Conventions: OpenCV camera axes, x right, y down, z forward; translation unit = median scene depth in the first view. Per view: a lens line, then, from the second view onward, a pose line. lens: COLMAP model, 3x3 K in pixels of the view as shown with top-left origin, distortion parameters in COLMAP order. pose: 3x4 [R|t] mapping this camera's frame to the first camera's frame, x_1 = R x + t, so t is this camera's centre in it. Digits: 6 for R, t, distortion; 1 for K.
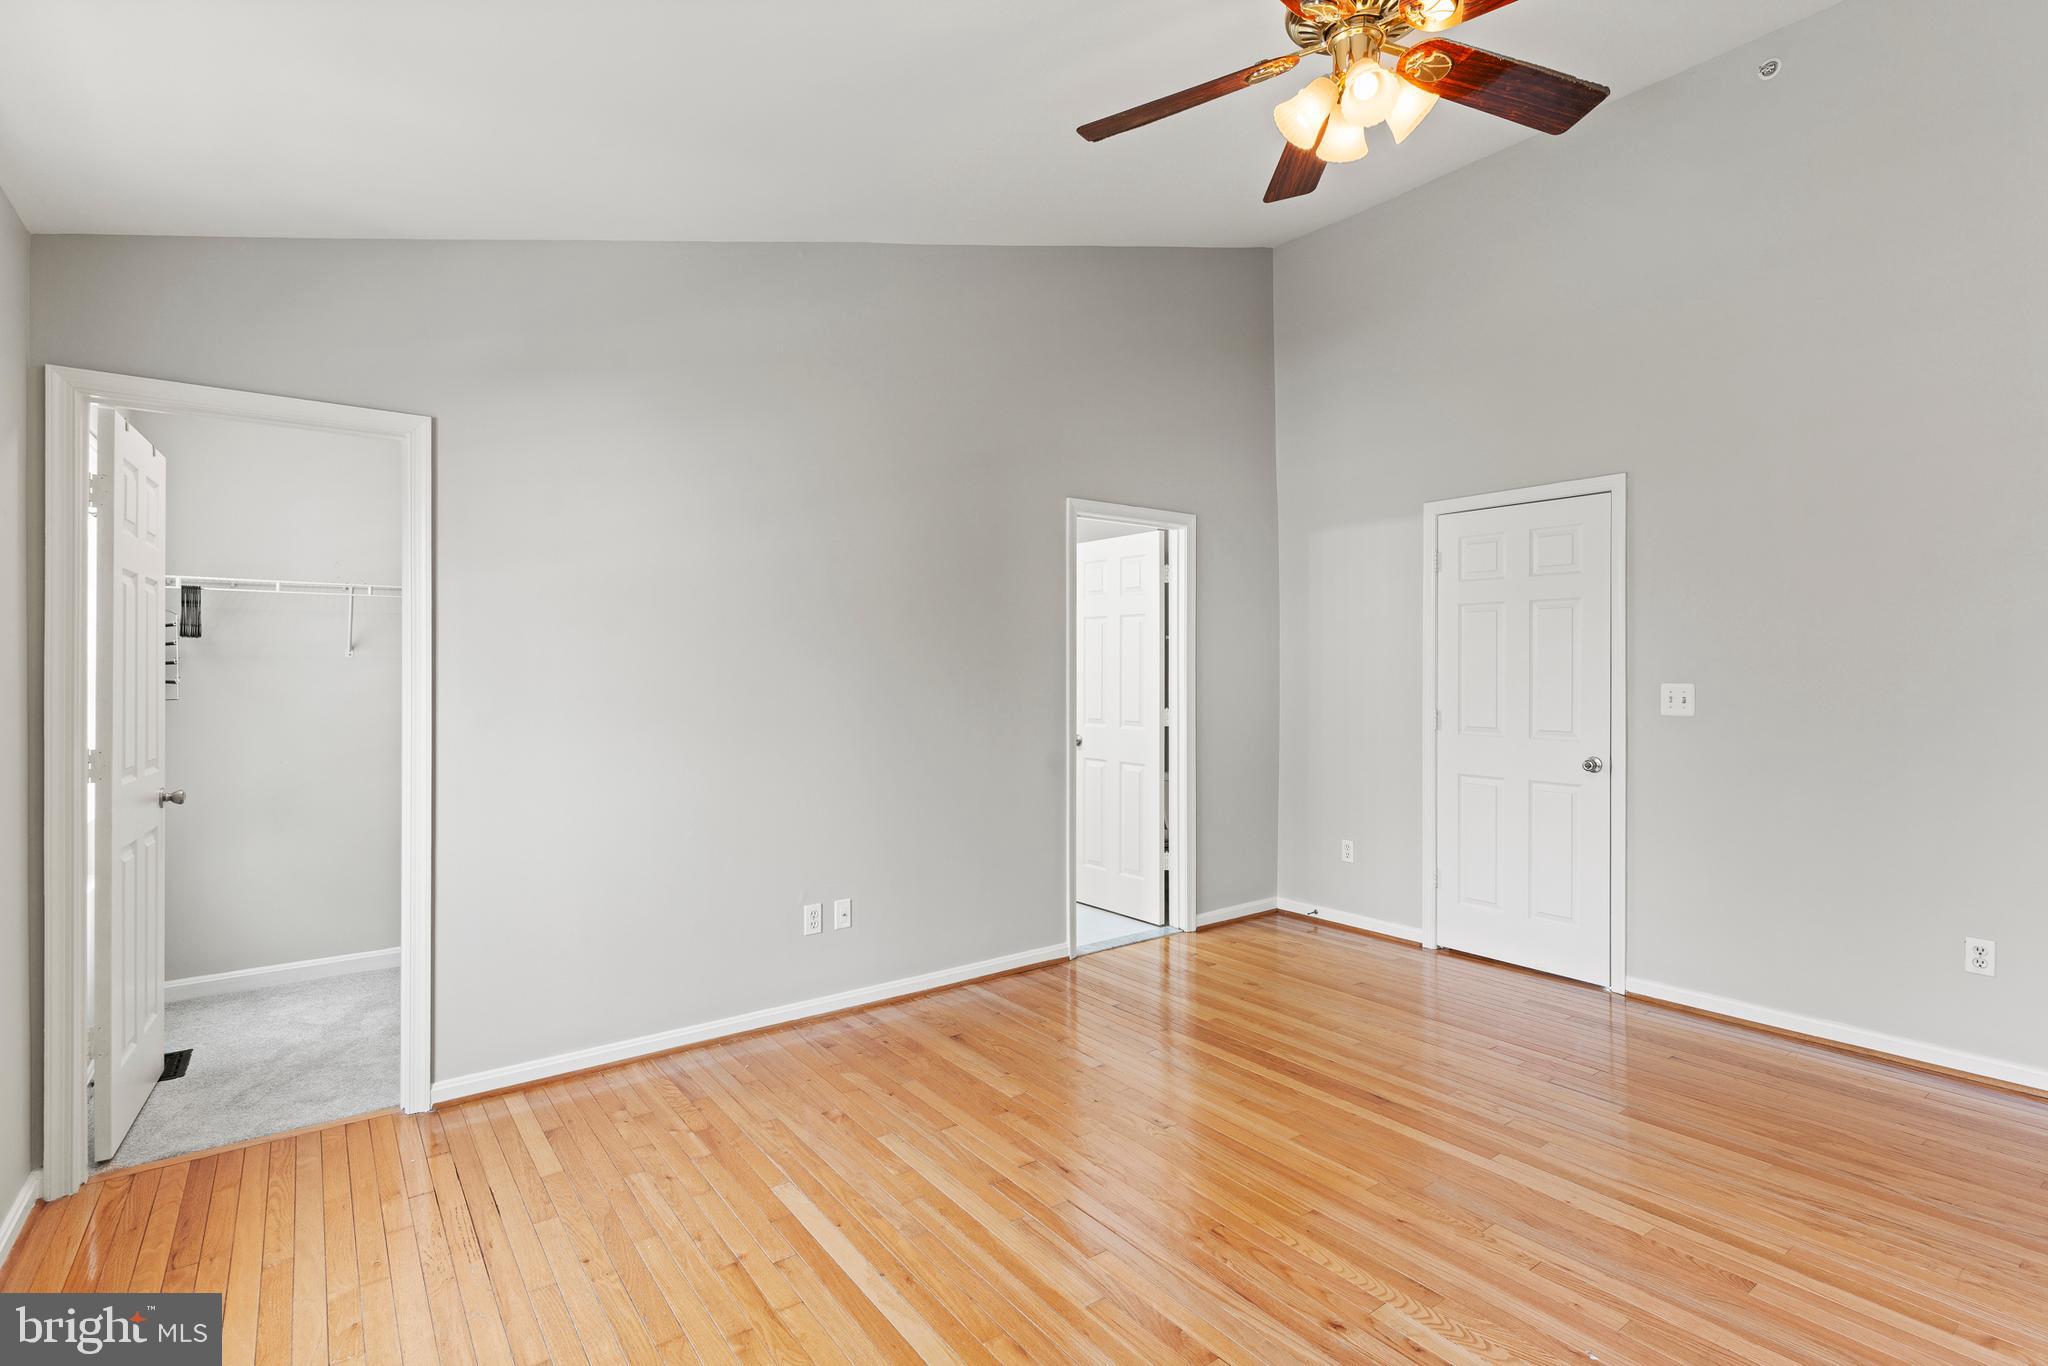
lens RADIAL K [[985.2, 0, 1018.0], [0, 985.2, 667.4], [0, 0, 1]] dist [0.000456, 0.000051]
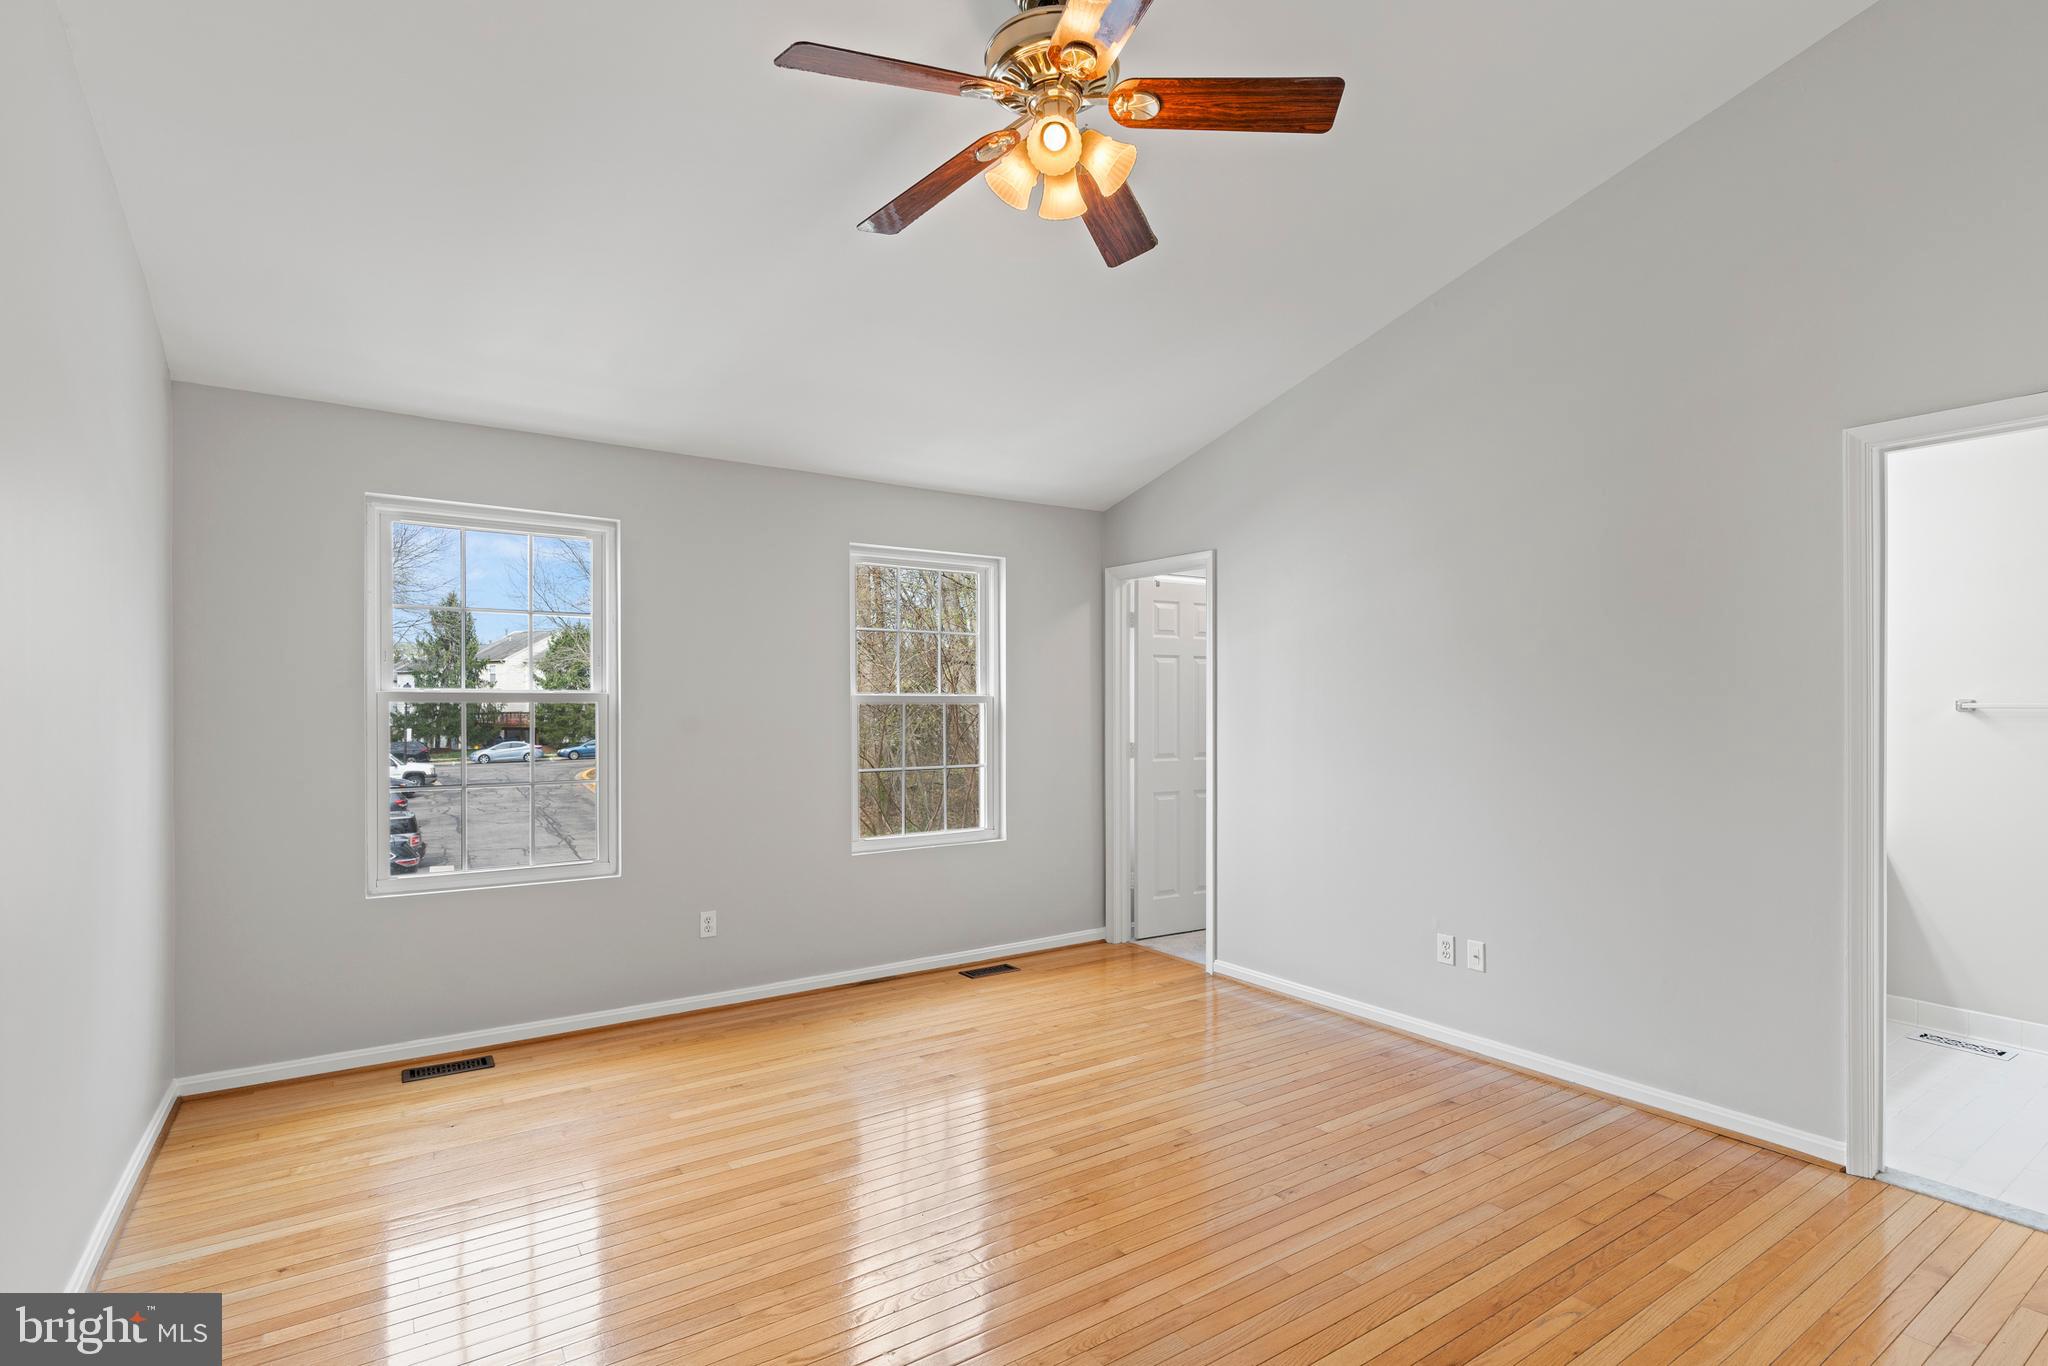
lens RADIAL K [[980.4, 0, 1029.8], [0, 980.4, 708.2], [0, 0, 1]] dist [0.000899, 0.000060]
pose [[-0.039401, 0.007765, -0.999193, 0.962682], [0.003254, 0.999965, 0.007643, -0.005784], [0.999218, -0.002950, -0.039424, 0.705221]]
